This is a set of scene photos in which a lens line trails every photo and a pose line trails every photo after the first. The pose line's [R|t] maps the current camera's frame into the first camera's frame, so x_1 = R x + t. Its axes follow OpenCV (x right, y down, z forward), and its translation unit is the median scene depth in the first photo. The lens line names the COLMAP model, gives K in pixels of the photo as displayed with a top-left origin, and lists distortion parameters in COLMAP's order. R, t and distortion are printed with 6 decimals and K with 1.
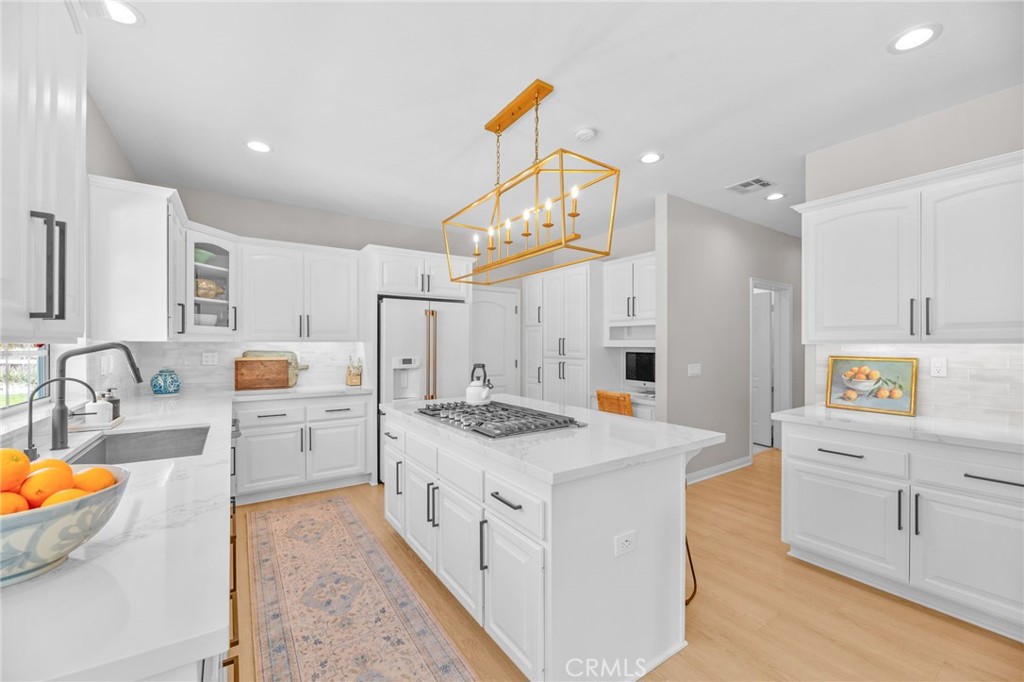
lens RADIAL K [[417.2, 0, 511.8], [0, 417.2, 344.2], [0, 0, 1]] dist [0.000725, 0.000380]
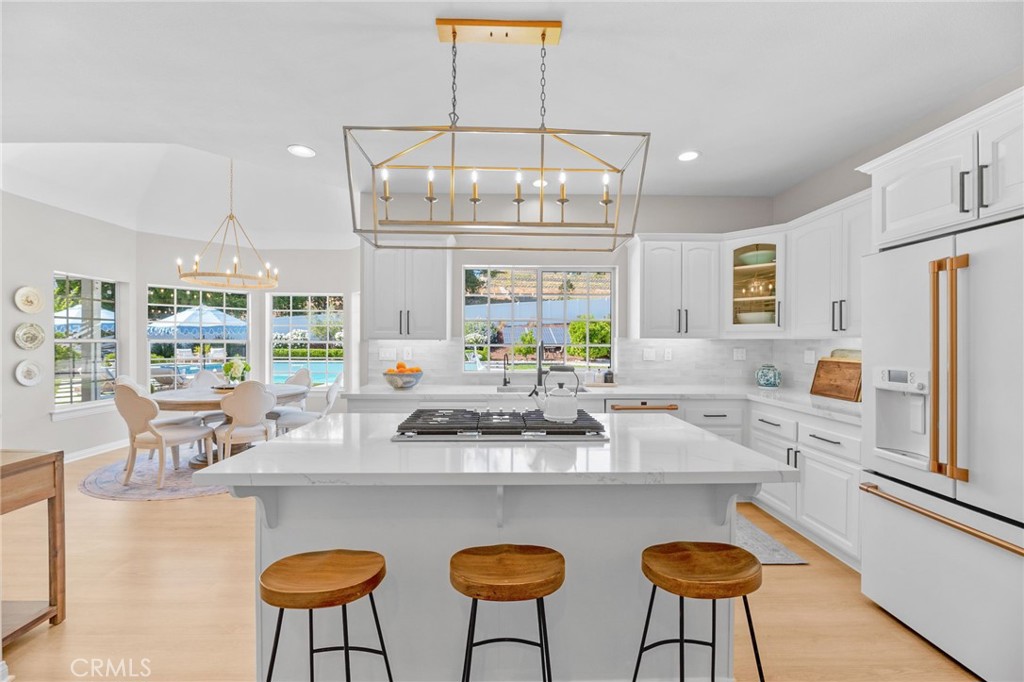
lens RADIAL K [[417.2, 0, 515.4], [0, 417.2, 342.2], [0, 0, 1]] dist [0.000725, 0.000380]
pose [[-0.537028, -0.002036, -0.843562, 0.427825], [-0.002043, 0.999997, -0.001113, 0.003944], [0.843562, 0.001126, -0.537031, 0.964699]]
